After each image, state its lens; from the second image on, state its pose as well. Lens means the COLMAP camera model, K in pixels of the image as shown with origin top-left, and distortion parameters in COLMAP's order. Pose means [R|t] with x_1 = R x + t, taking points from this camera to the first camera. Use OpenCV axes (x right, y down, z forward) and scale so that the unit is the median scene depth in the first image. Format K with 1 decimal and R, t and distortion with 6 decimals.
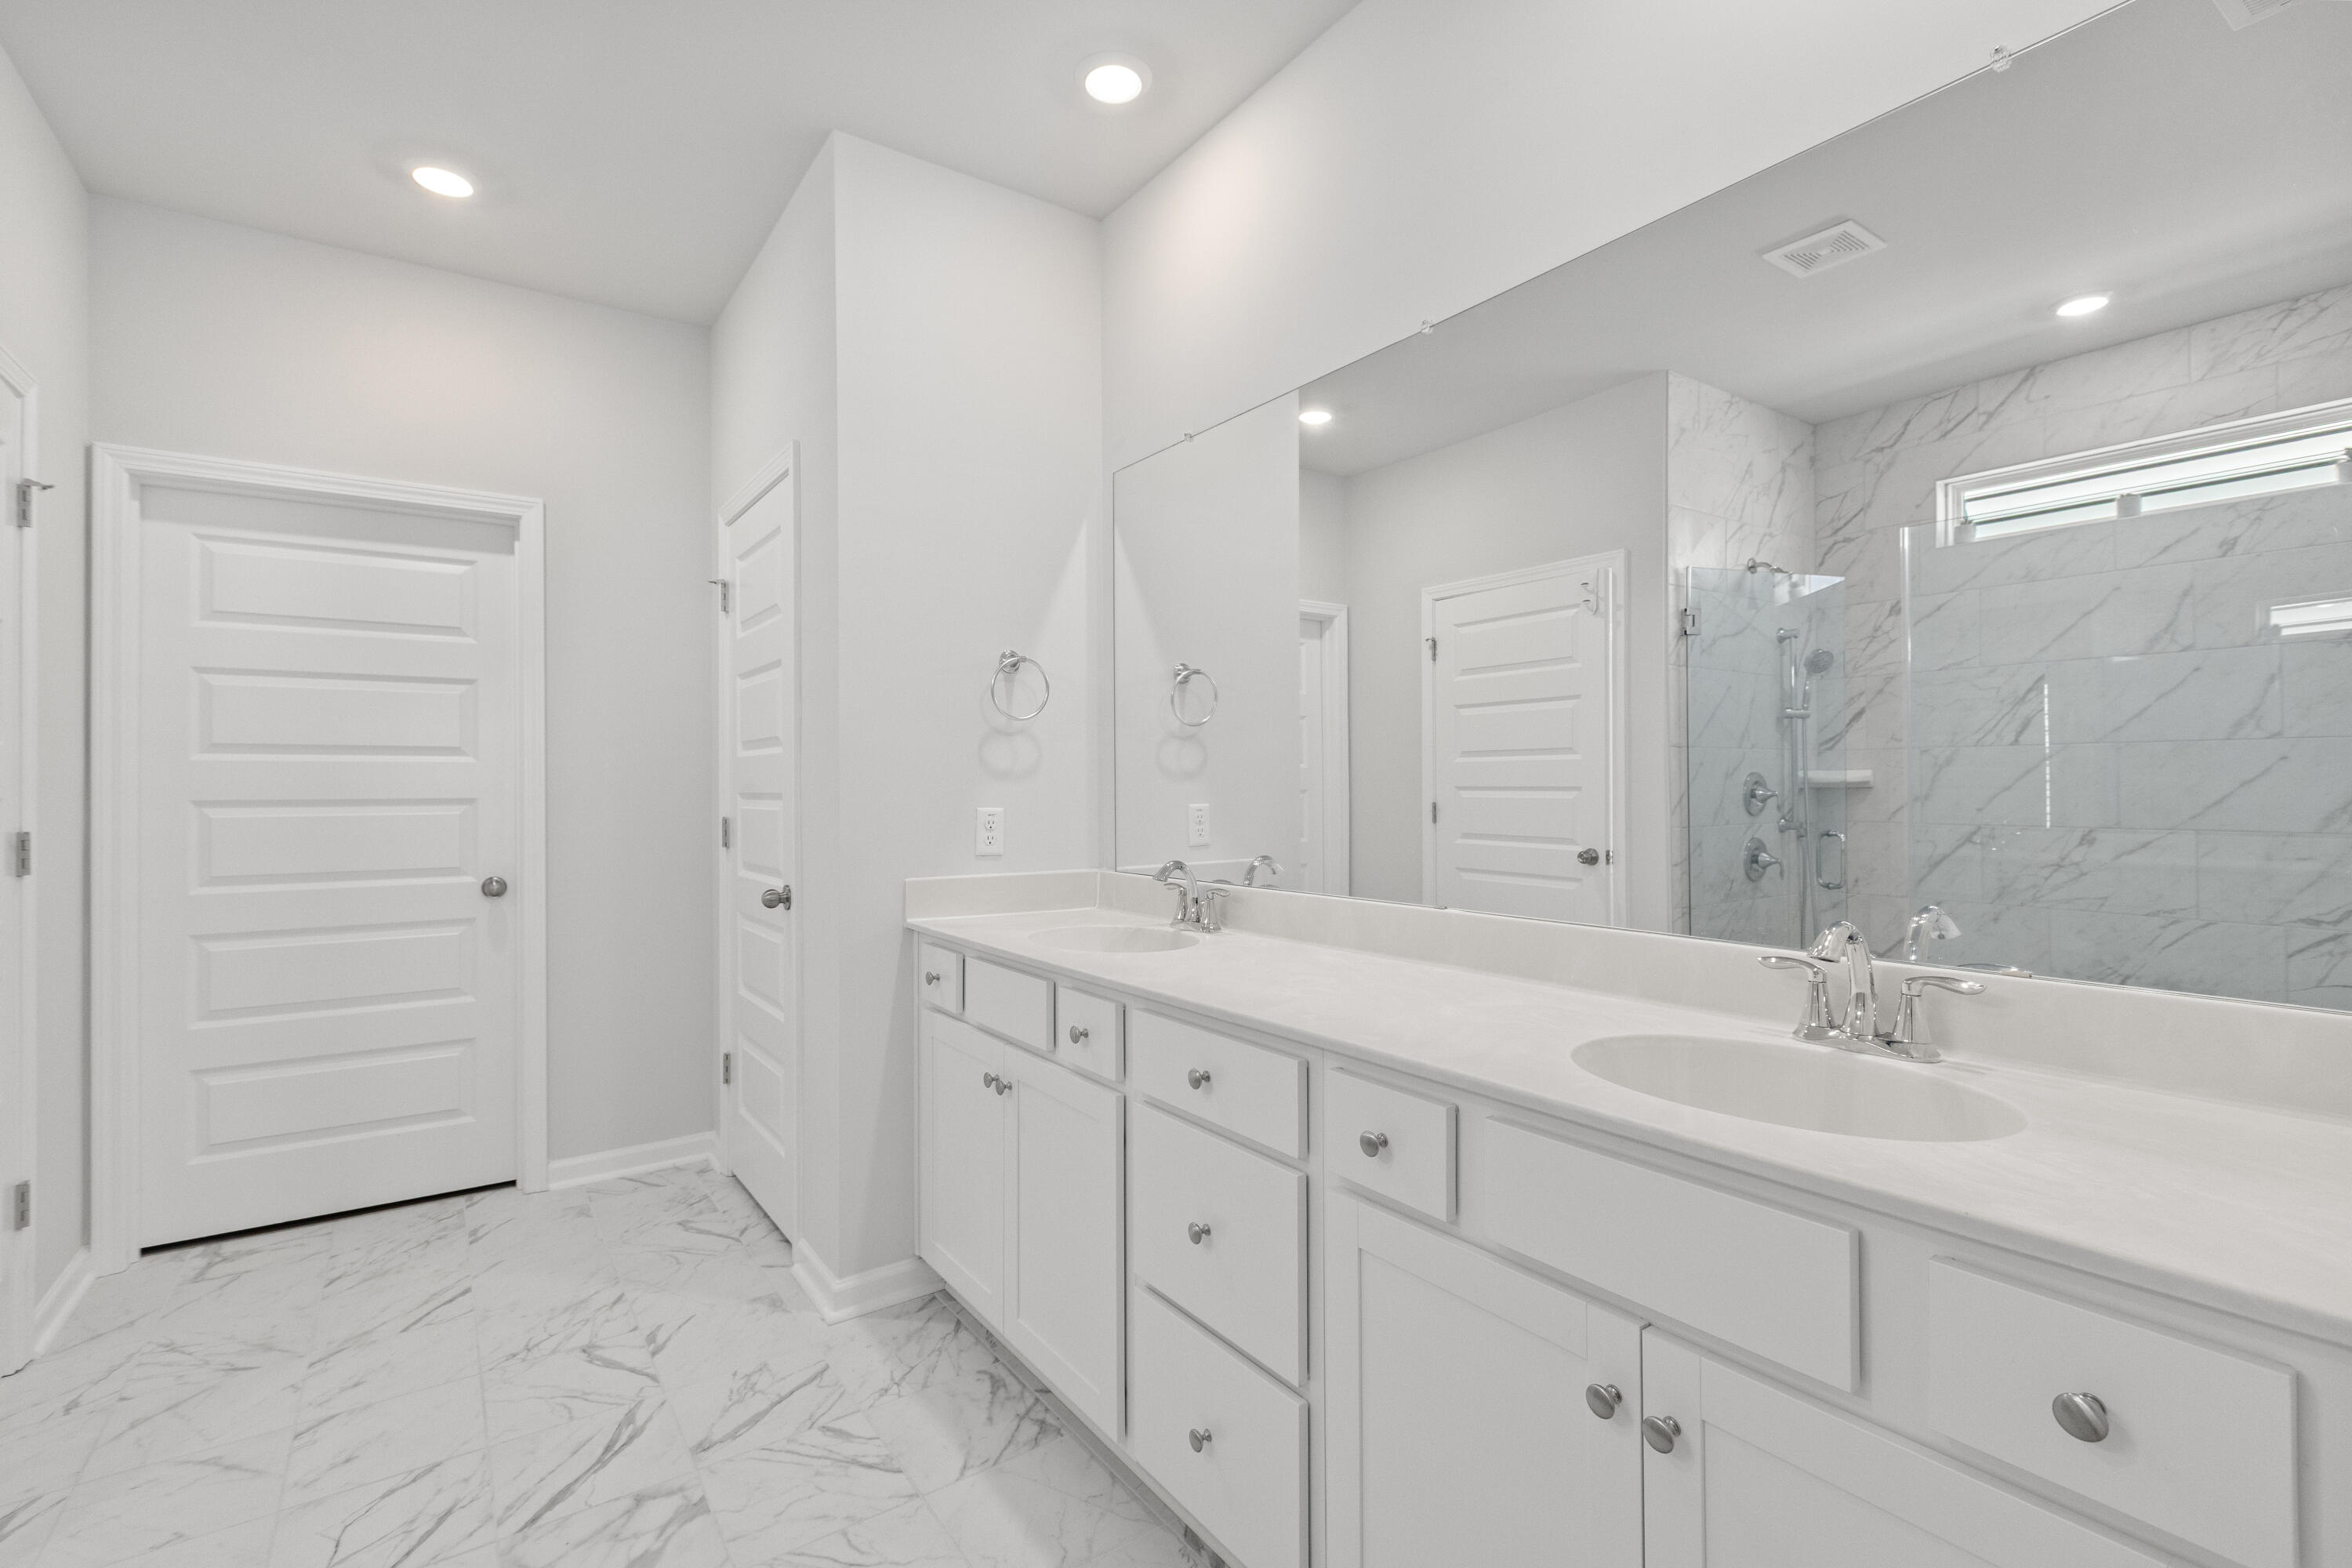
lens RADIAL K [[1104.8, 0, 1176.0], [0, 1104.8, 784.0], [0, 0, 1]] dist [-0.000733, 0.000044]
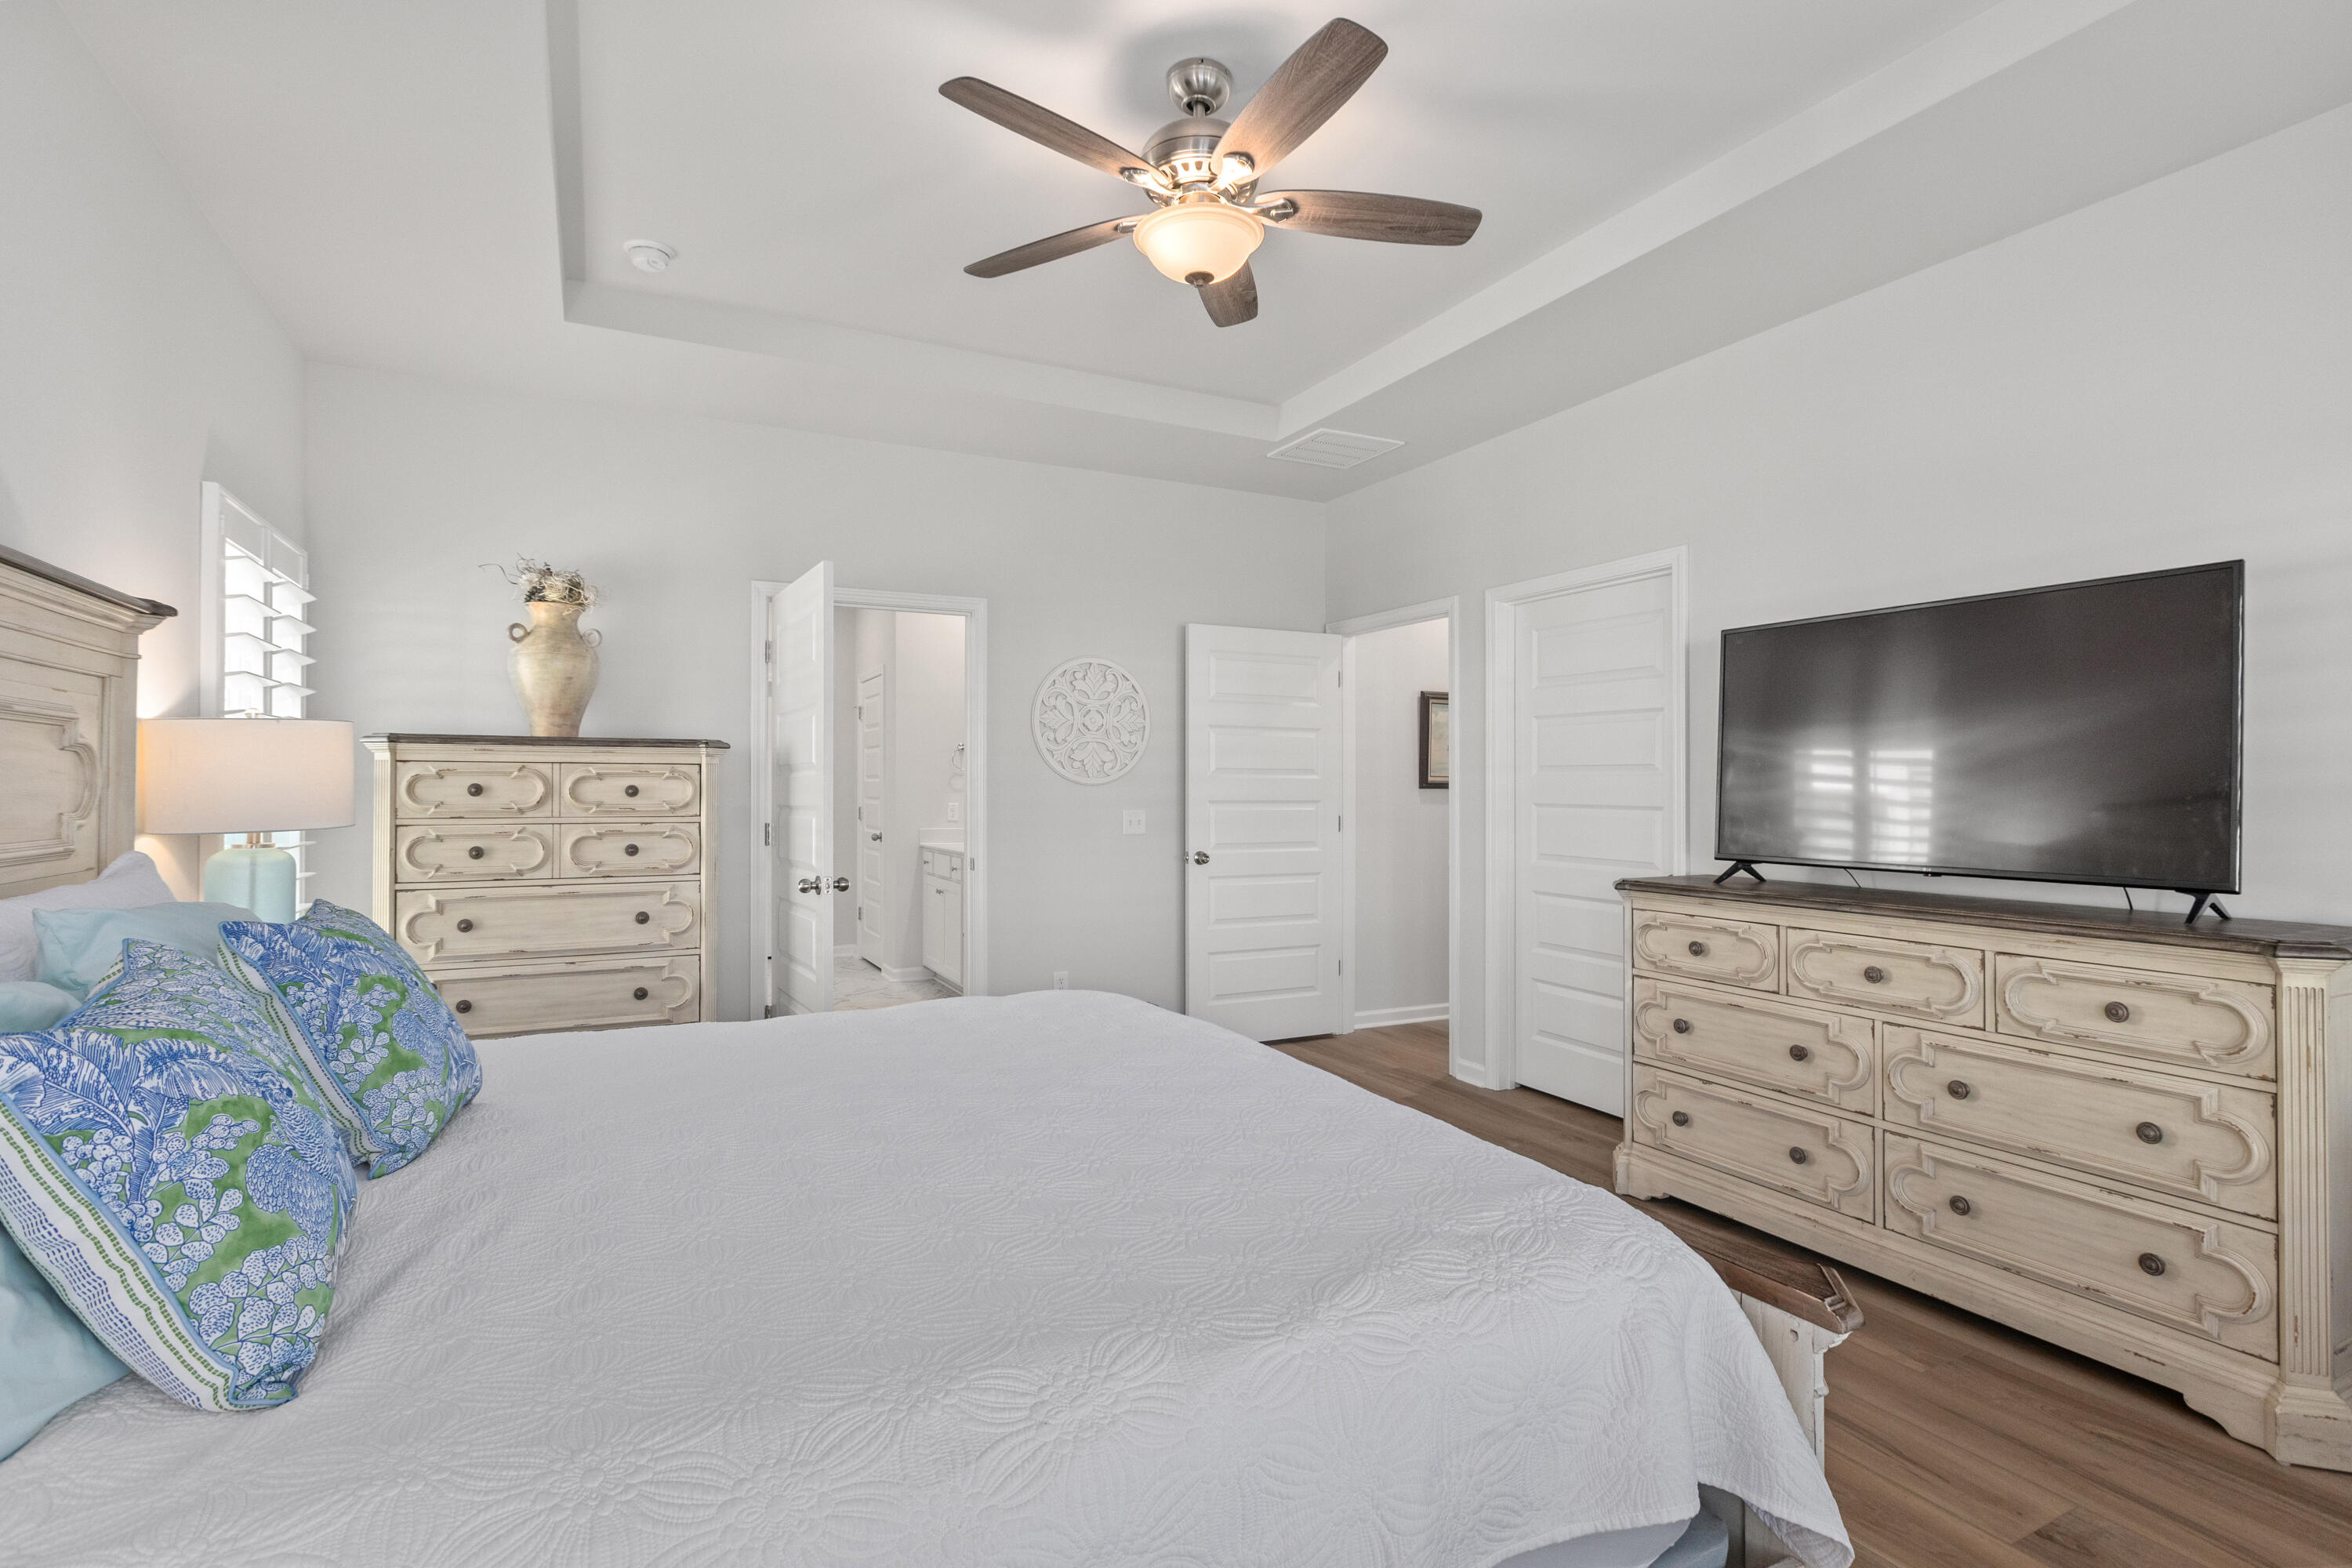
lens RADIAL K [[1104.8, 0, 1176.0], [0, 1104.8, 784.0], [0, 0, 1]] dist [-0.000733, 0.000044]
pose [[0.992549, 0.003972, -0.121782, 0.597028], [-0.004449, 0.999983, -0.003645, -0.015651], [0.121765, 0.004159, 0.992550, -1.368482]]
